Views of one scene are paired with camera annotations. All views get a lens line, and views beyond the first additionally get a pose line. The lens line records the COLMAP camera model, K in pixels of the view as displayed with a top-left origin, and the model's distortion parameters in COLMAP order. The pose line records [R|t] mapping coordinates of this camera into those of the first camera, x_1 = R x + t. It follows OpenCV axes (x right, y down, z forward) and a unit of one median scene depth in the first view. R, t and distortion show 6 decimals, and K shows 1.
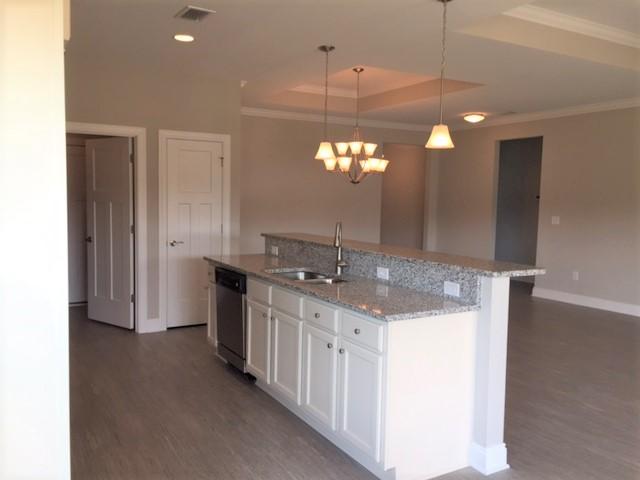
lens RADIAL K [[553.0, 0, 320.0], [0, 553.0, 240.0], [0, 0, 1]] dist [-0.041615, -0.010172]
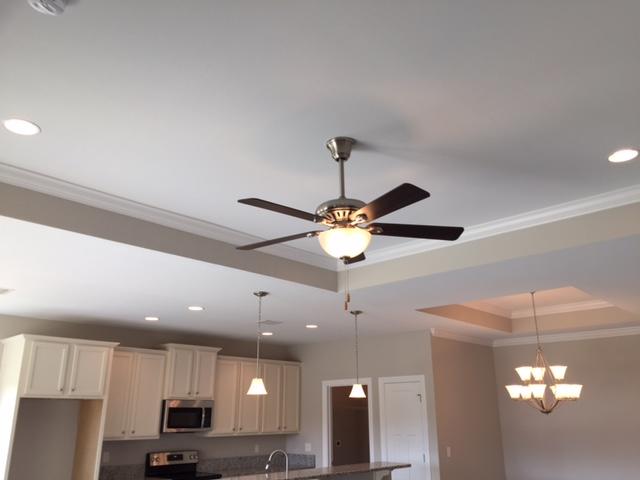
lens RADIAL K [[547.0, 0, 320.0], [0, 547.0, 240.0], [0, 0, 1]] dist [0.093977, -0.141664]
pose [[0.306827, -0.309369, -0.900082, 0.952026], [-0.062578, 0.937094, -0.343422, -0.037130], [0.949706, 0.161697, 0.268167, 0.401955]]
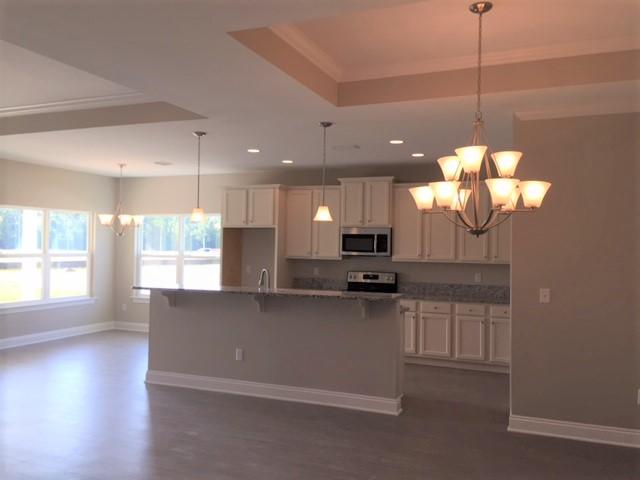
lens RADIAL K [[553.0, 0, 320.0], [0, 553.0, 240.0], [0, 0, 1]] dist [-0.041615, -0.010172]
pose [[-0.786809, -0.033295, -0.616298, 0.561013], [-0.075414, 0.996248, 0.042458, -0.120643], [0.612572, 0.079884, -0.786367, 1.420473]]
